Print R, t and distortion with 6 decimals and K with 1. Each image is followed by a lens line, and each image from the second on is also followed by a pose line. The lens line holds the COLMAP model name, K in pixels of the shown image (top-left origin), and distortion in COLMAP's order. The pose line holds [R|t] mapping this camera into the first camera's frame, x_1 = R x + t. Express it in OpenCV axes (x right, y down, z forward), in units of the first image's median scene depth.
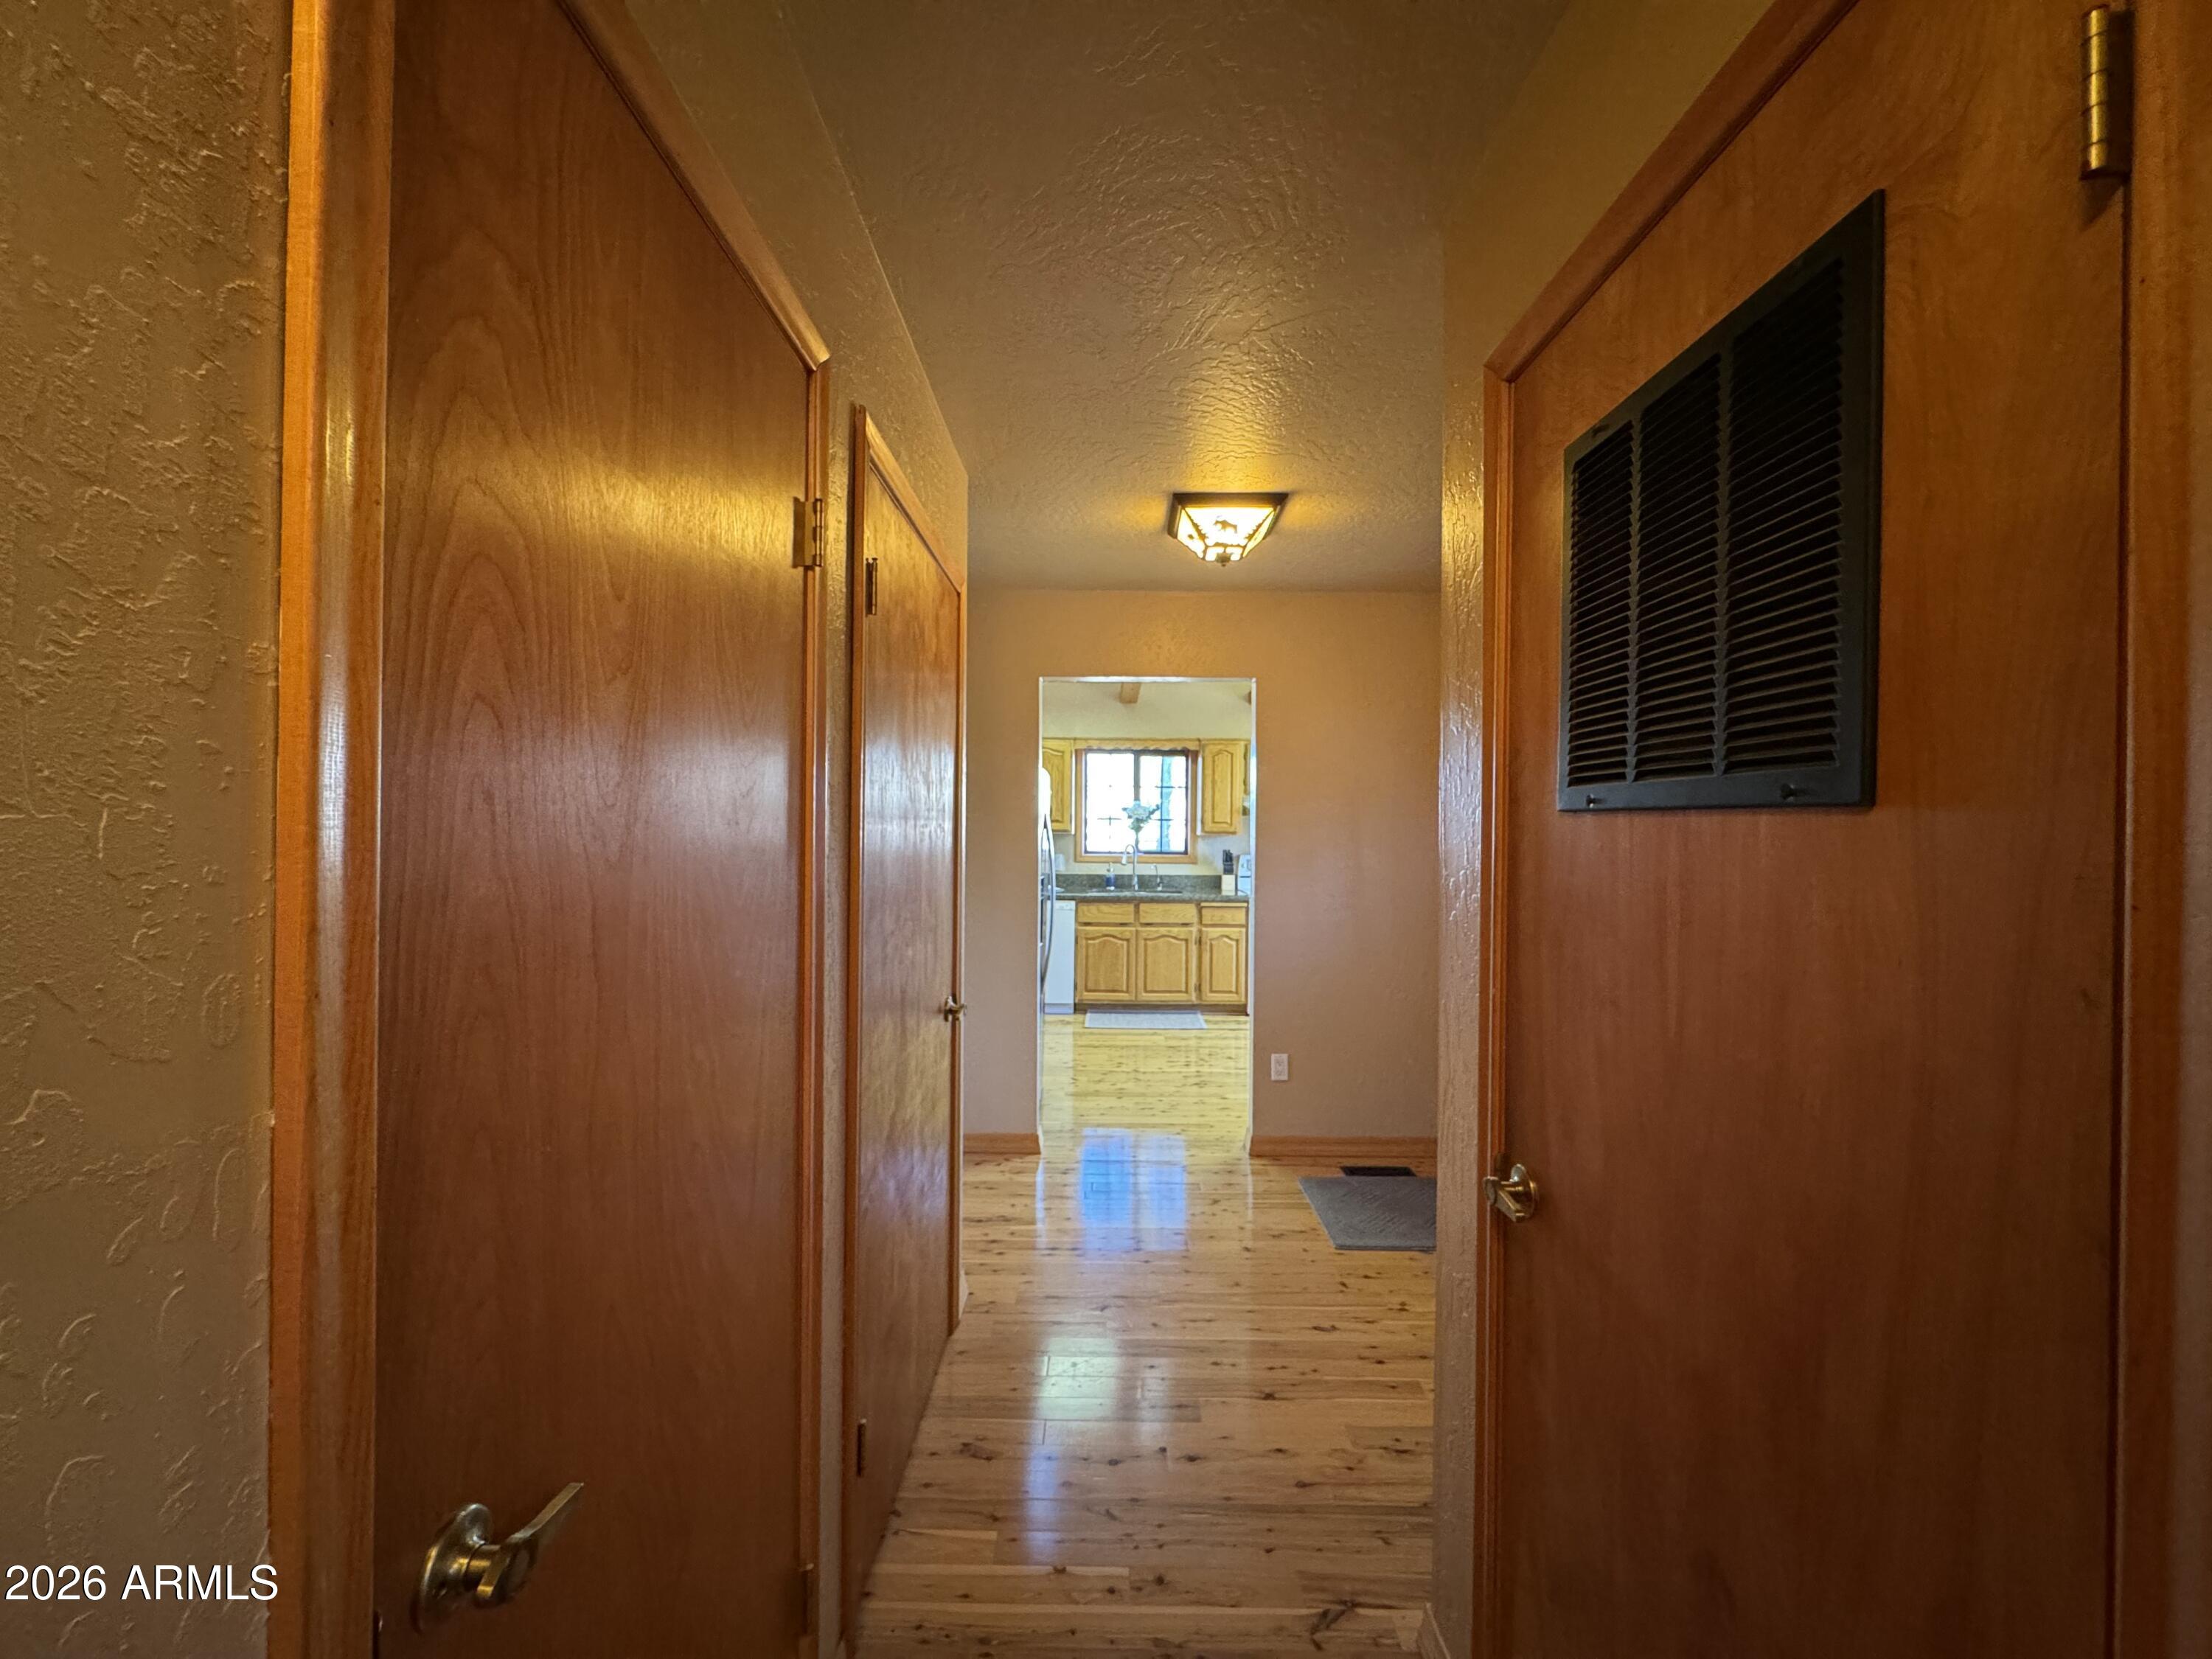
lens RADIAL K [[875.1, 0, 1101.7], [0, 875.1, 826.5], [0, 0, 1]] dist [-0.006835, 0.000513]
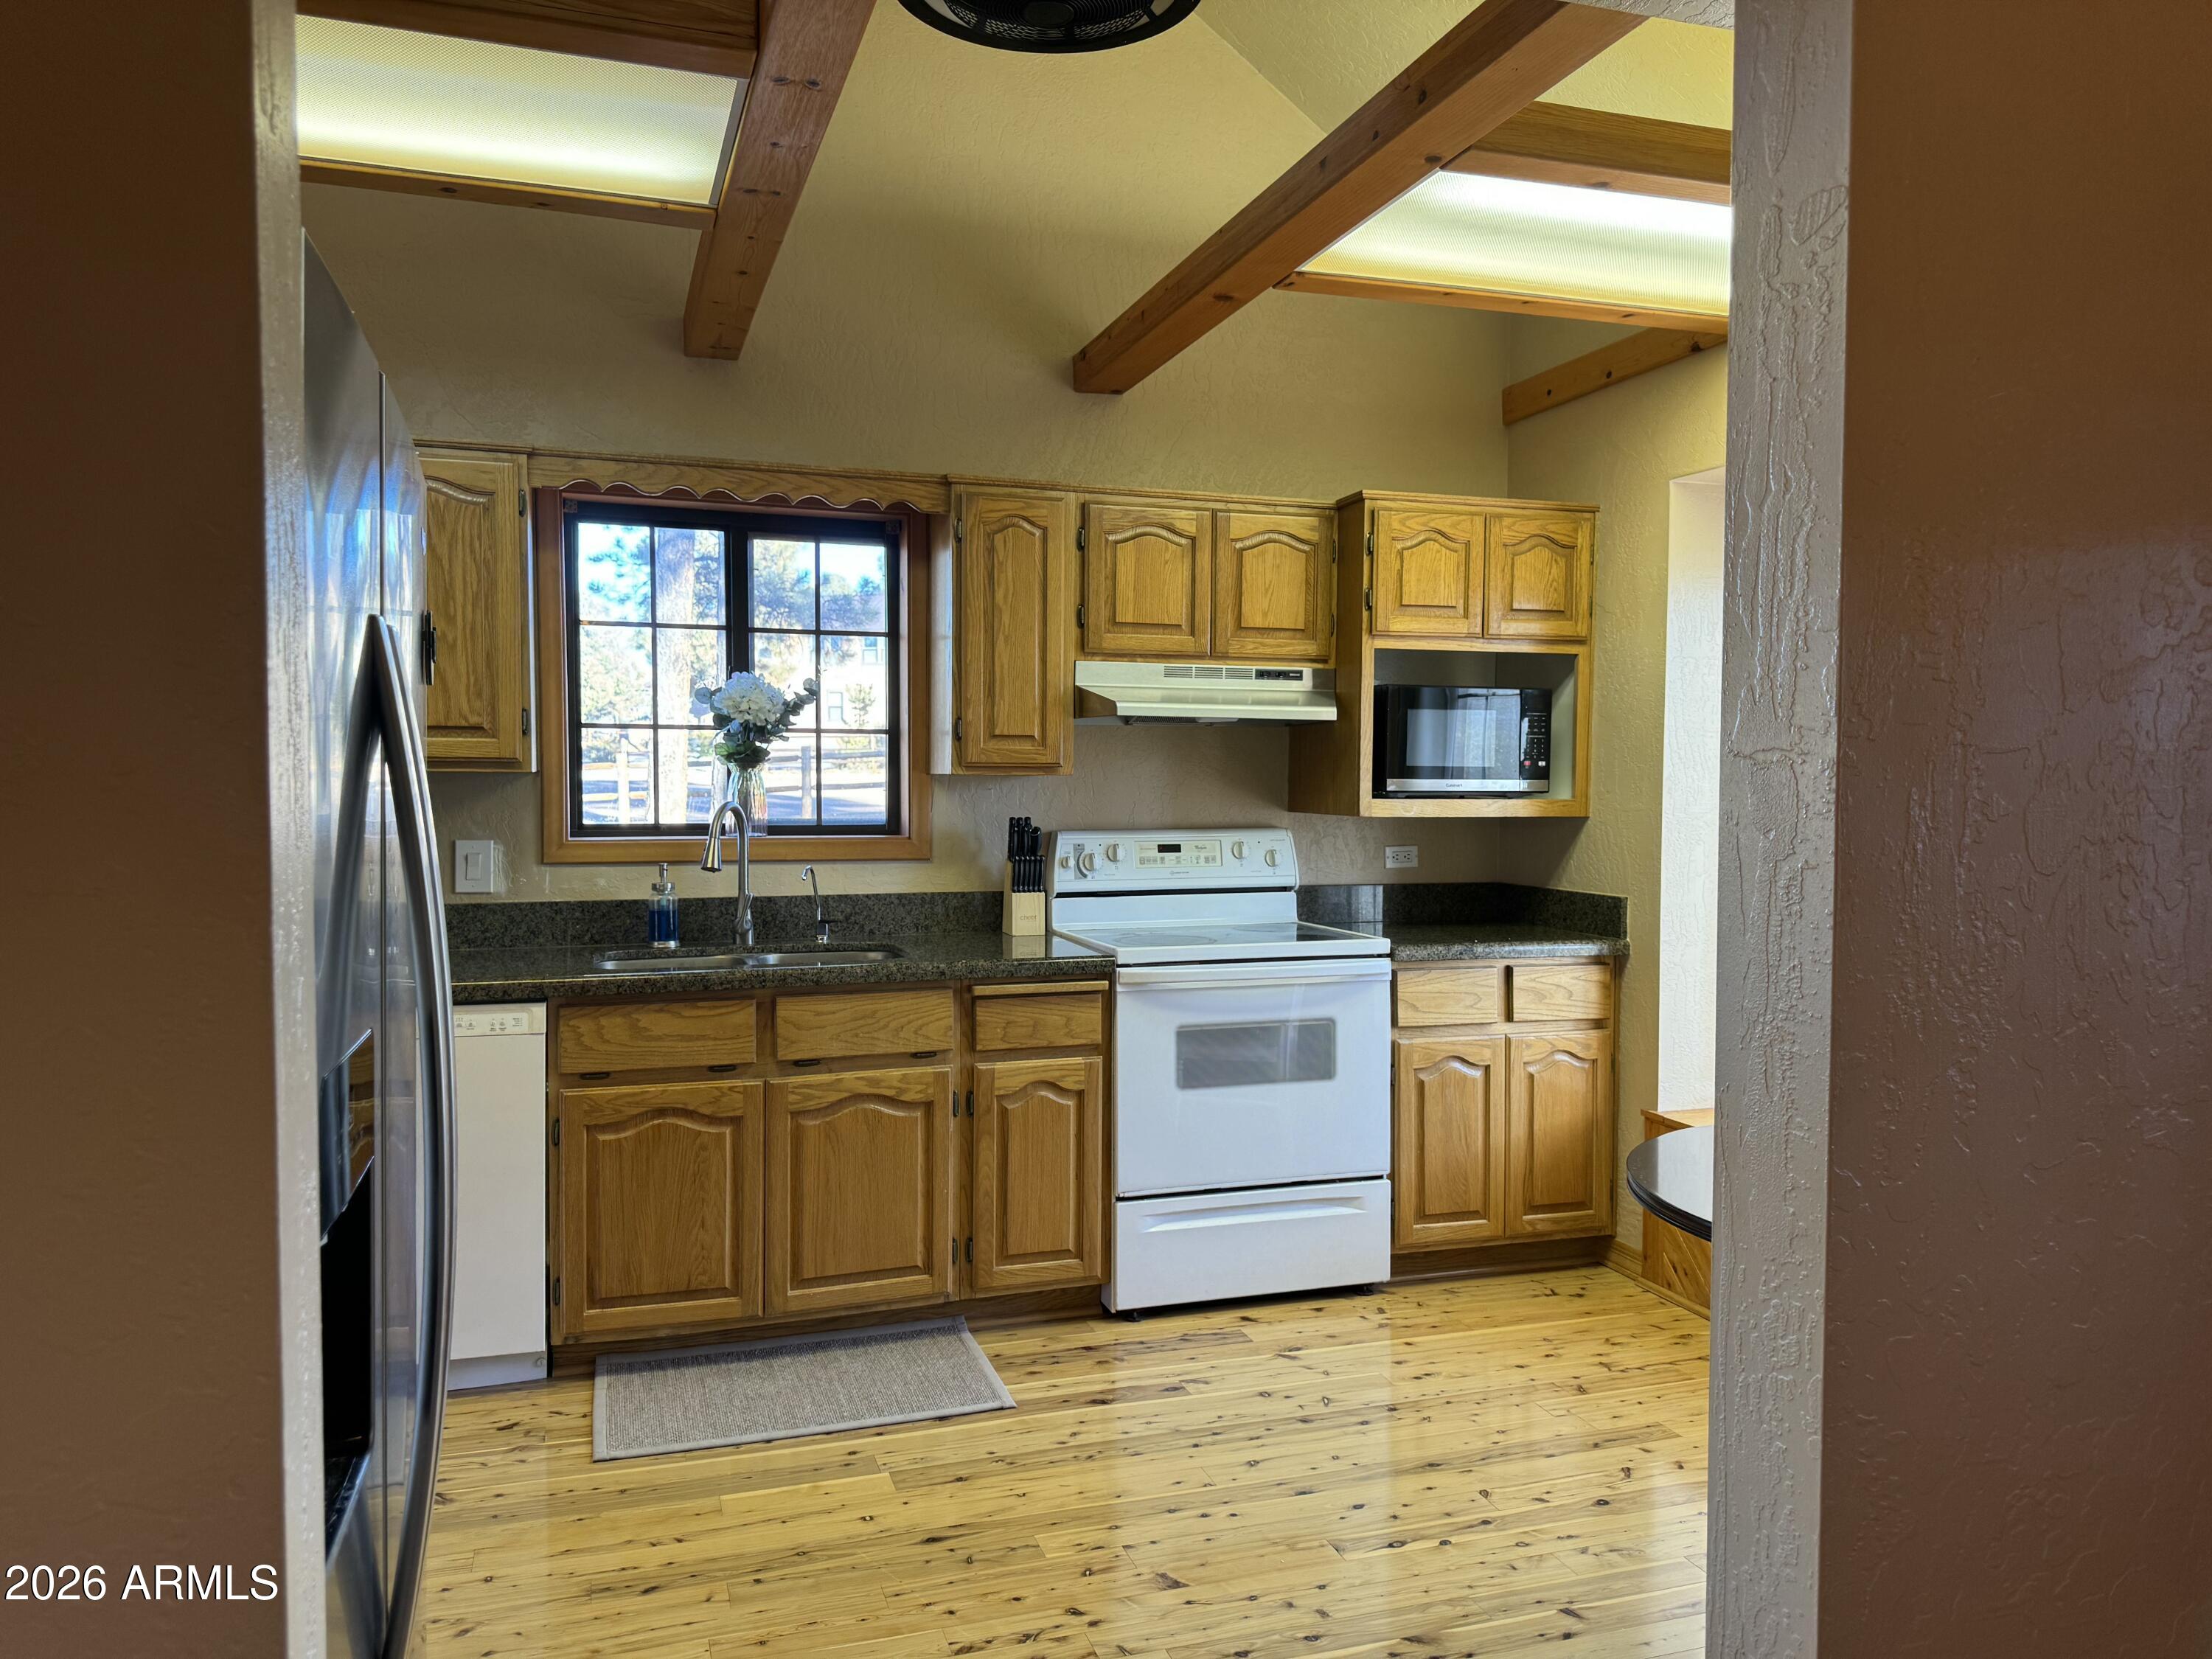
lens RADIAL K [[1547.6, 0, 1125.1], [0, 1547.6, 831.2], [0, 0, 1]] dist [0.047258, -0.061217]
pose [[0.944715, -0.016618, 0.327471, -0.016628], [0.003216, 0.999136, 0.041426, 0.007348], [-0.327876, -0.038083, 0.943953, 0.427025]]
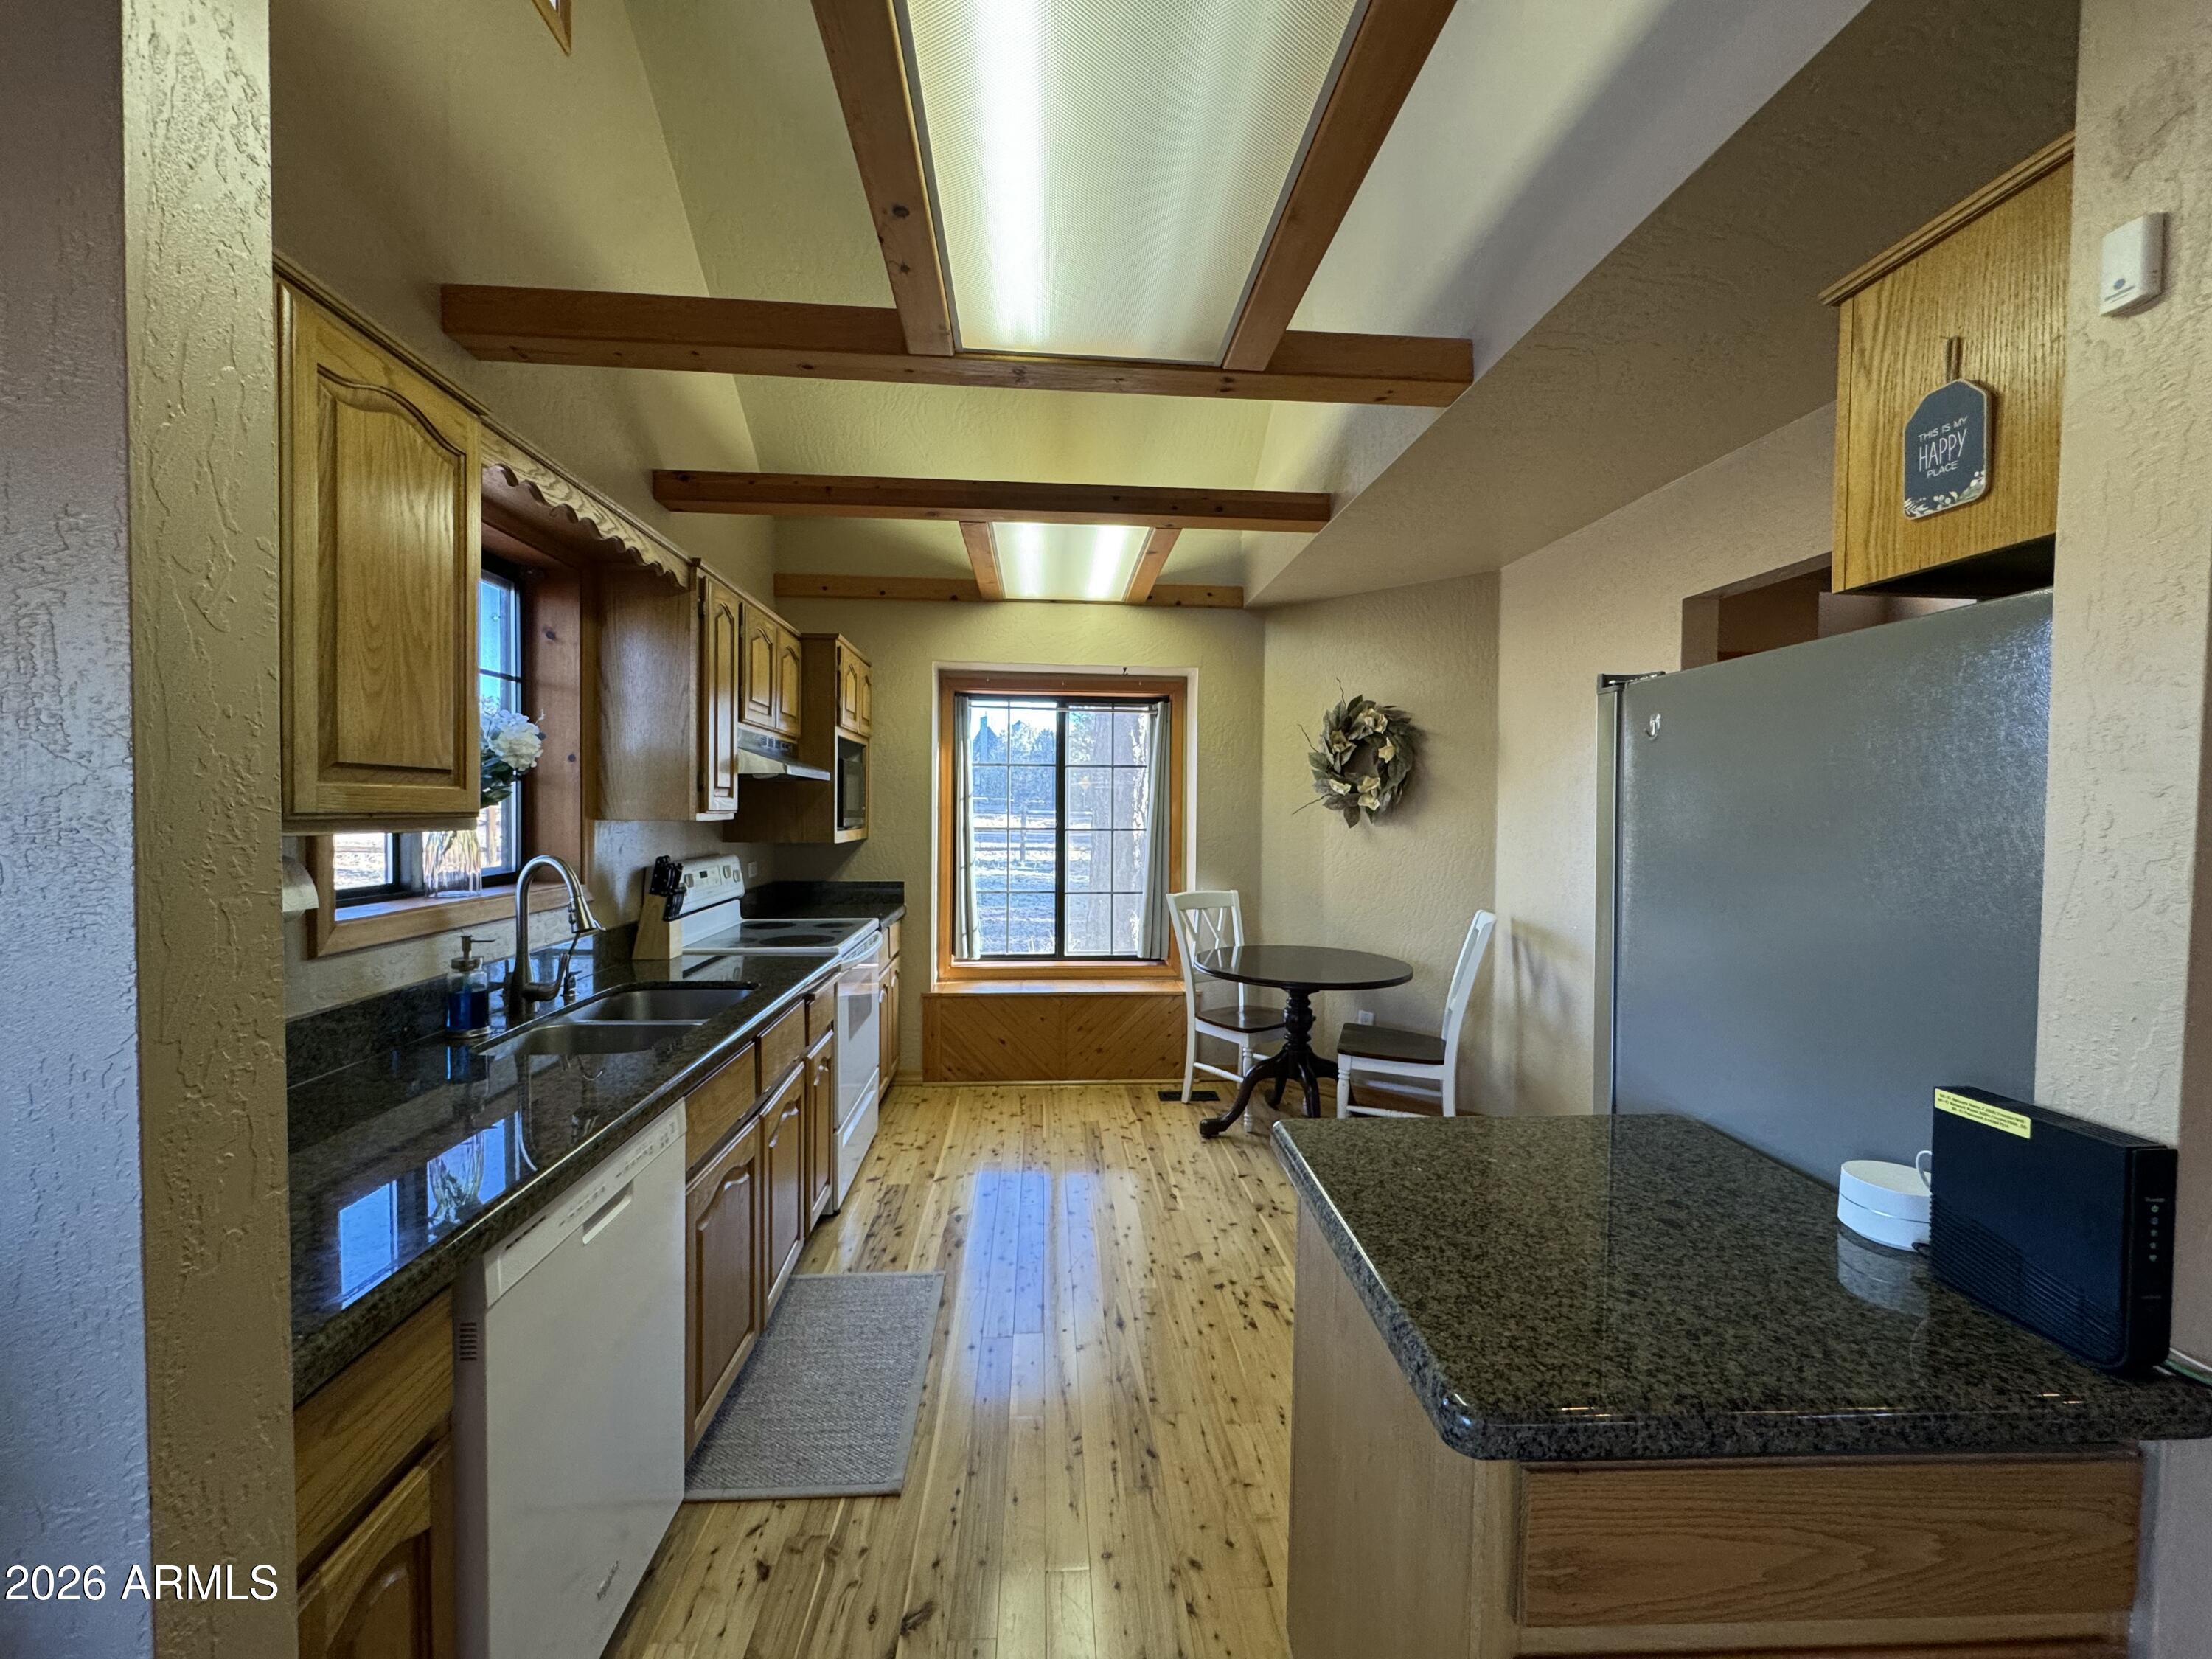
lens RADIAL K [[875.1, 0, 1098.5], [0, 875.1, 826.7], [0, 0, 1]] dist [-0.006835, 0.000513]
pose [[-0.077322, -0.037078, 0.996316, -0.280001], [-0.013365, 0.999257, 0.036150, -0.006087], [-0.996917, -0.010521, -0.077760, 0.860811]]
